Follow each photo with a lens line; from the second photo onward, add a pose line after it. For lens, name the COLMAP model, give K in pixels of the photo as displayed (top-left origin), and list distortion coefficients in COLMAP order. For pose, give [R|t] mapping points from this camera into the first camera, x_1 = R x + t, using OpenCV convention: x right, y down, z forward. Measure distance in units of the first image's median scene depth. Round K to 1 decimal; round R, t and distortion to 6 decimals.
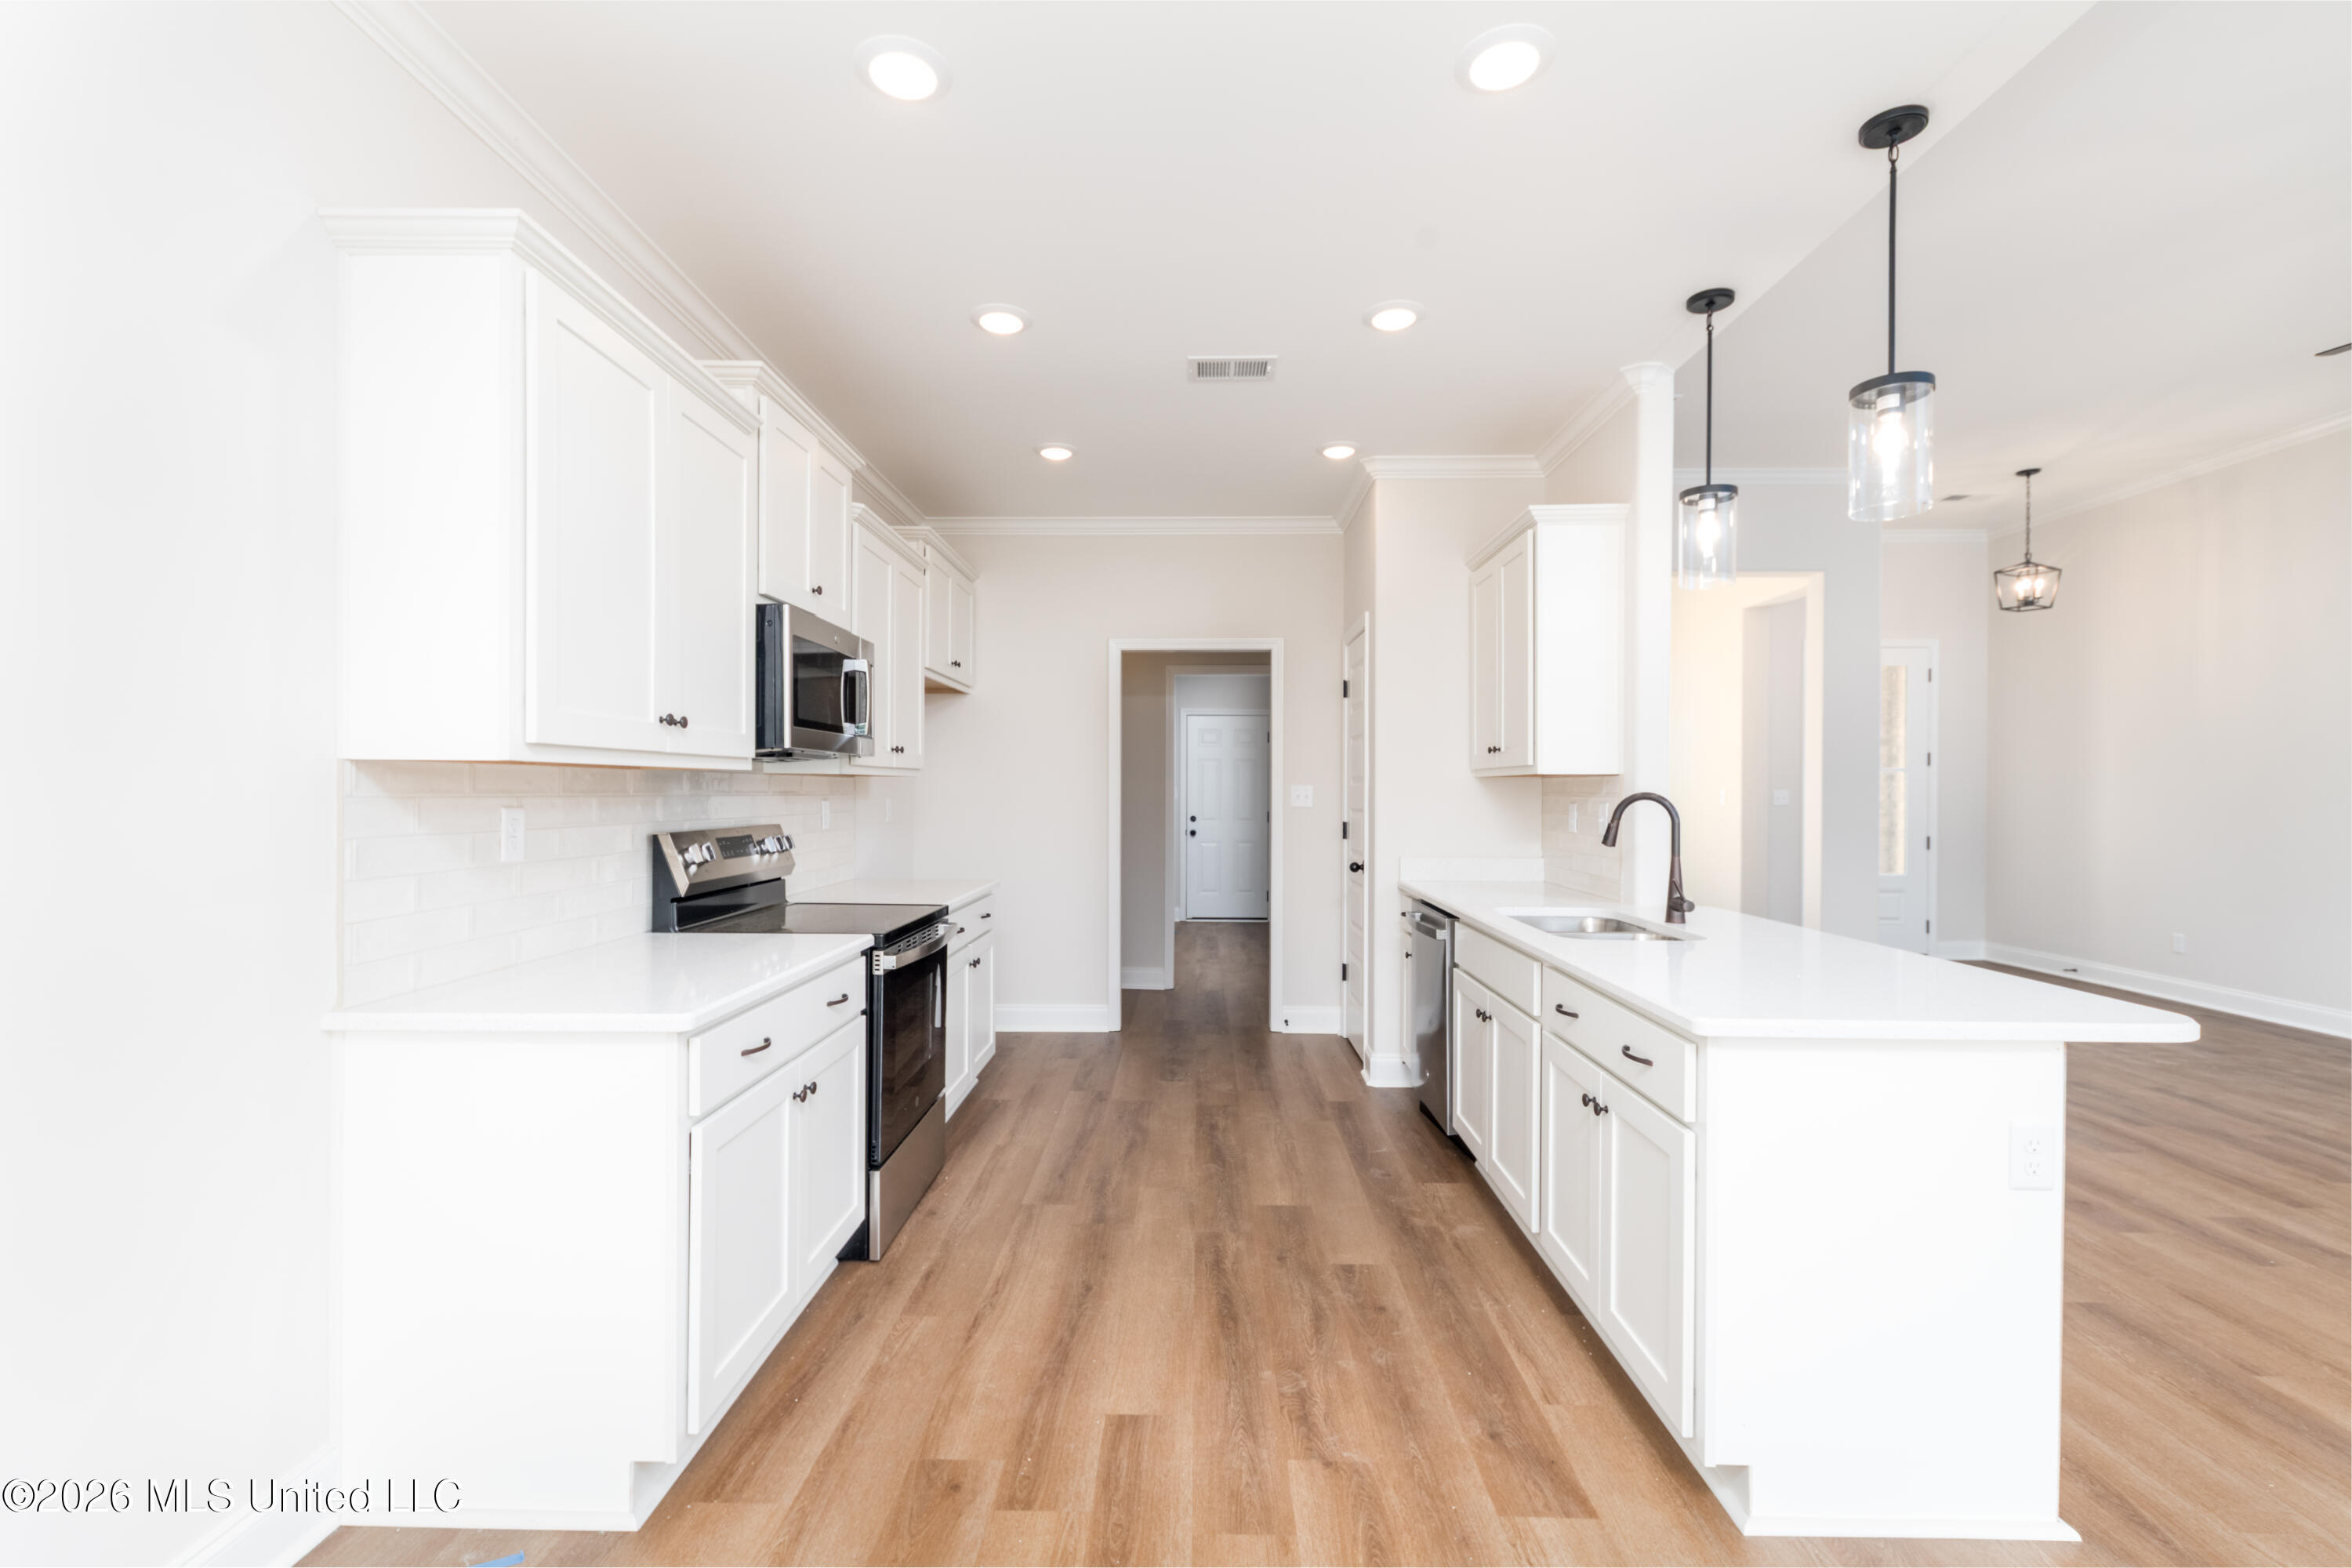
lens RADIAL K [[1029.2, 0, 1179.5], [0, 1029.2, 788.3], [0, 0, 1]] dist [0.014400, -0.005777]
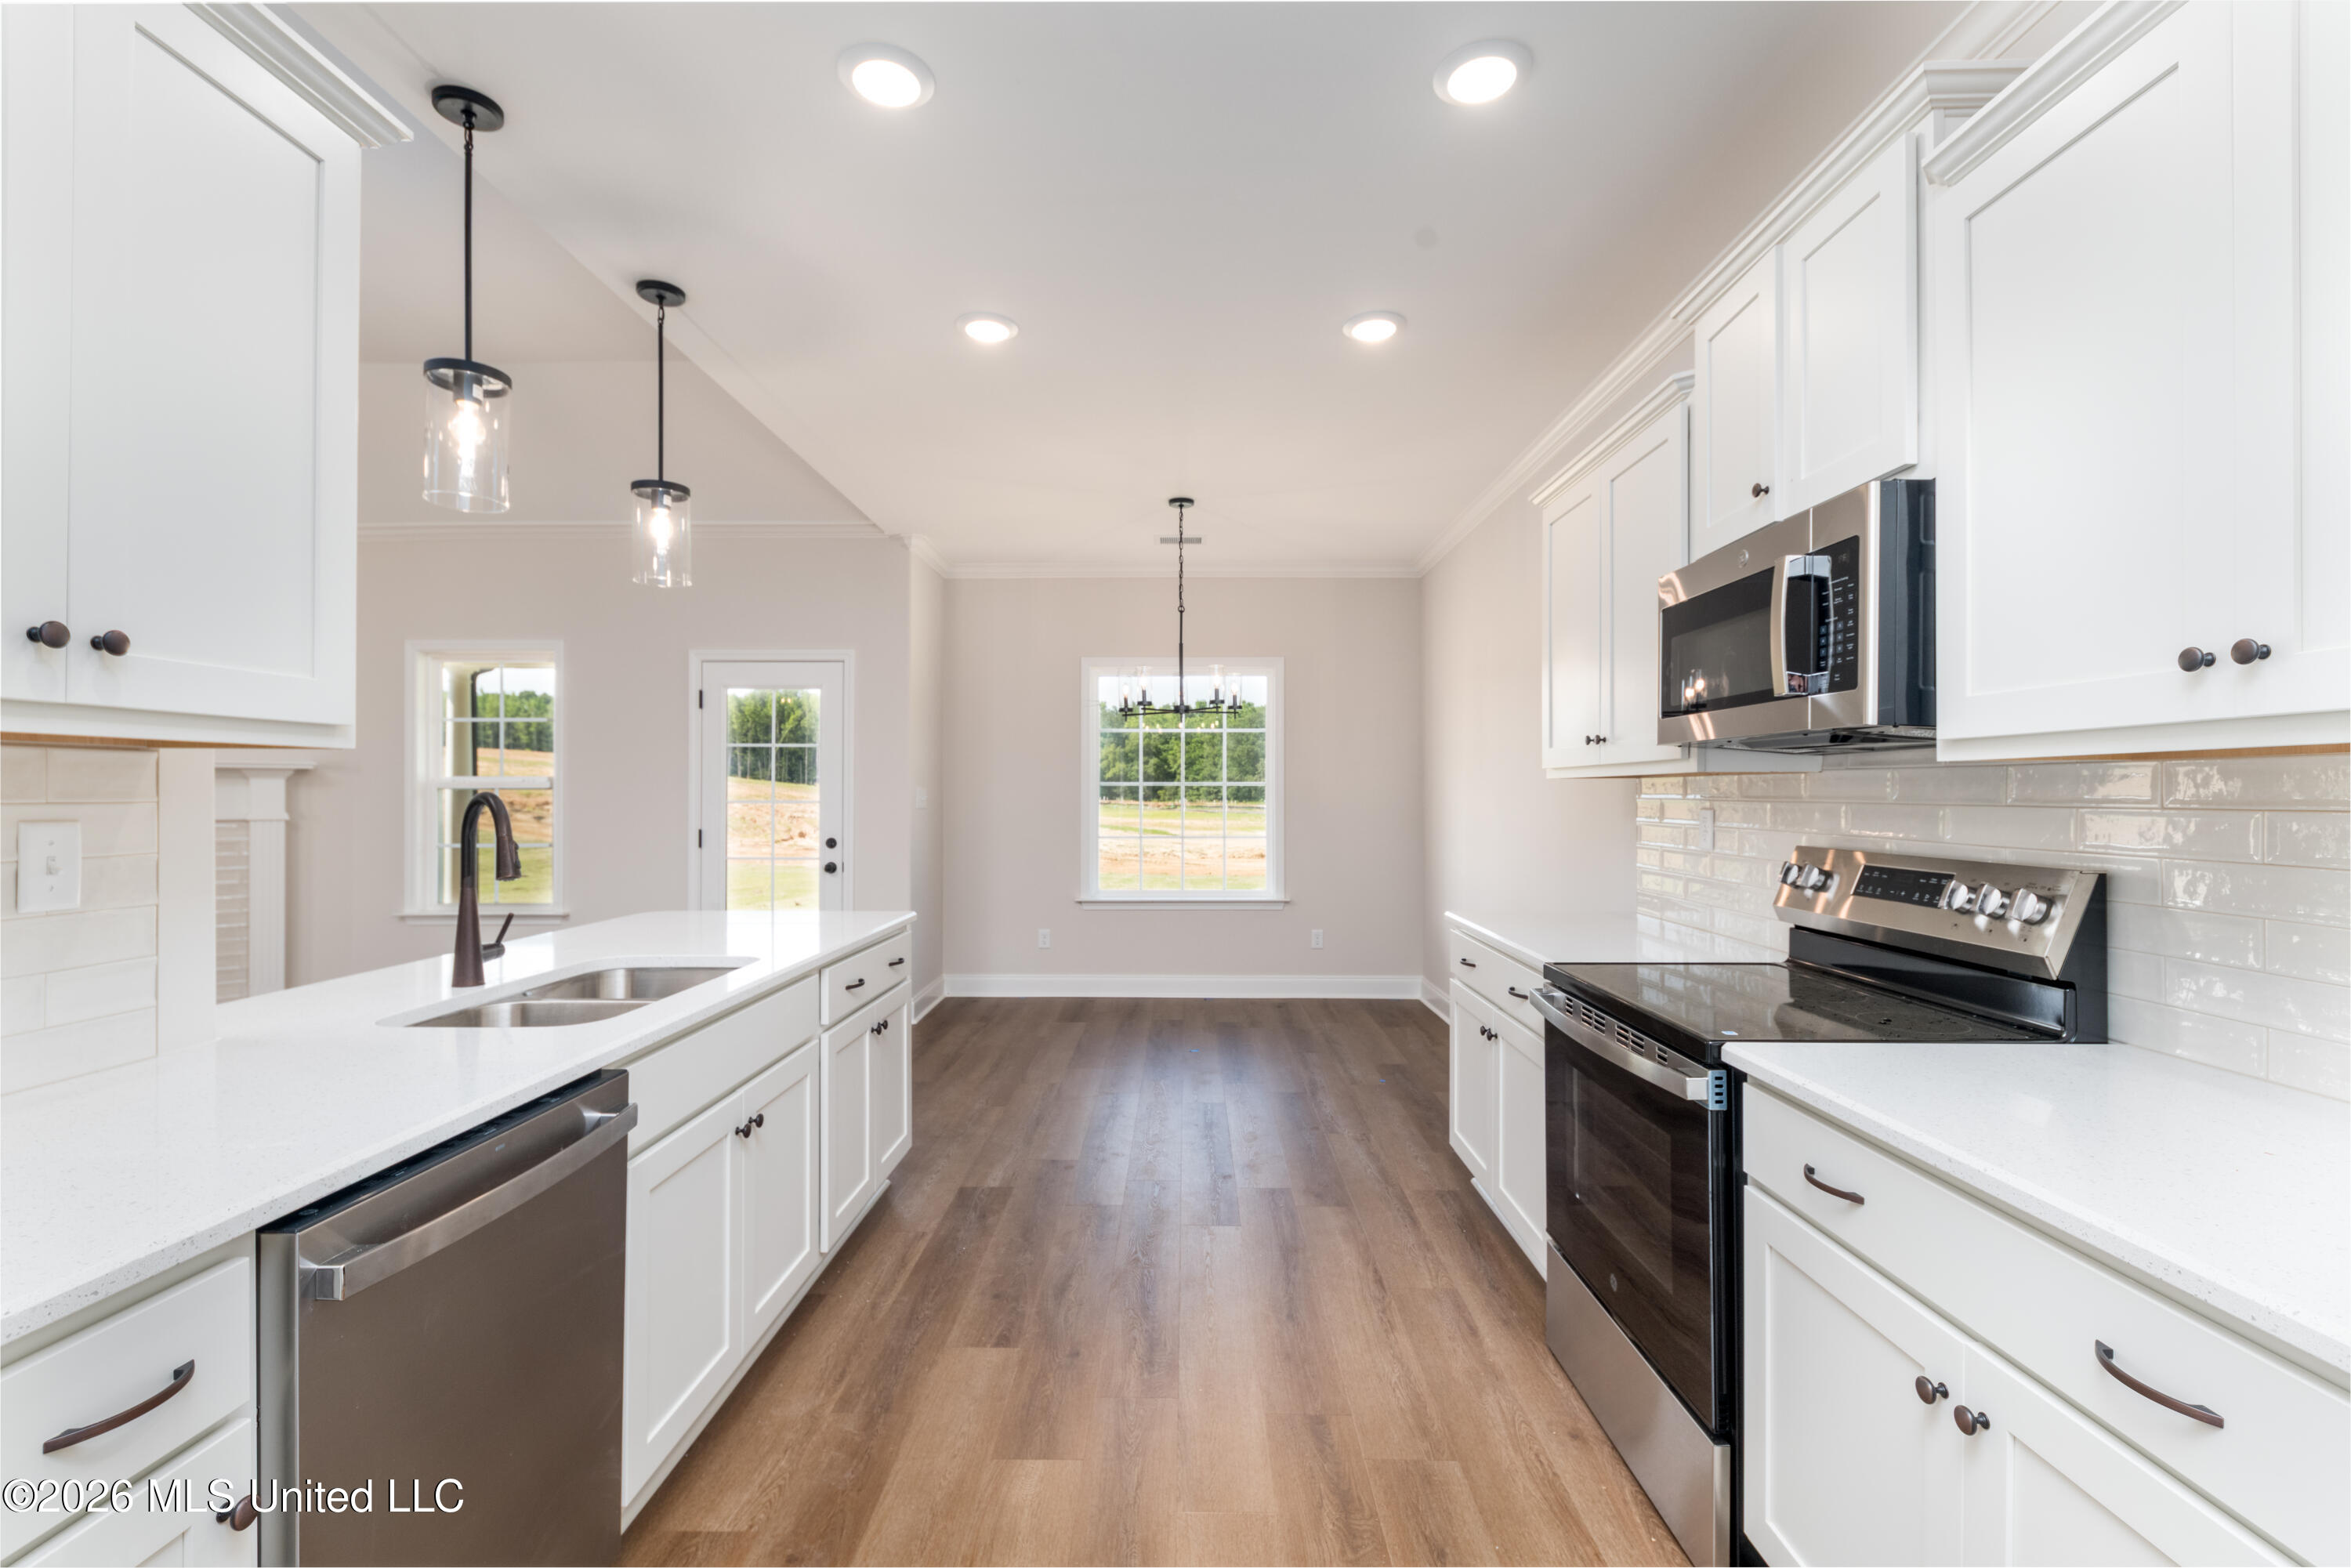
lens RADIAL K [[1028.7, 0, 1186.5], [0, 1028.7, 802.0], [0, 0, 1]] dist [0.014400, -0.005777]
pose [[-0.999792, -0.007065, -0.019157, 0.028721], [-0.007209, 0.999946, 0.007450, 0.003263], [0.019103, 0.007587, -0.999789, 1.899120]]
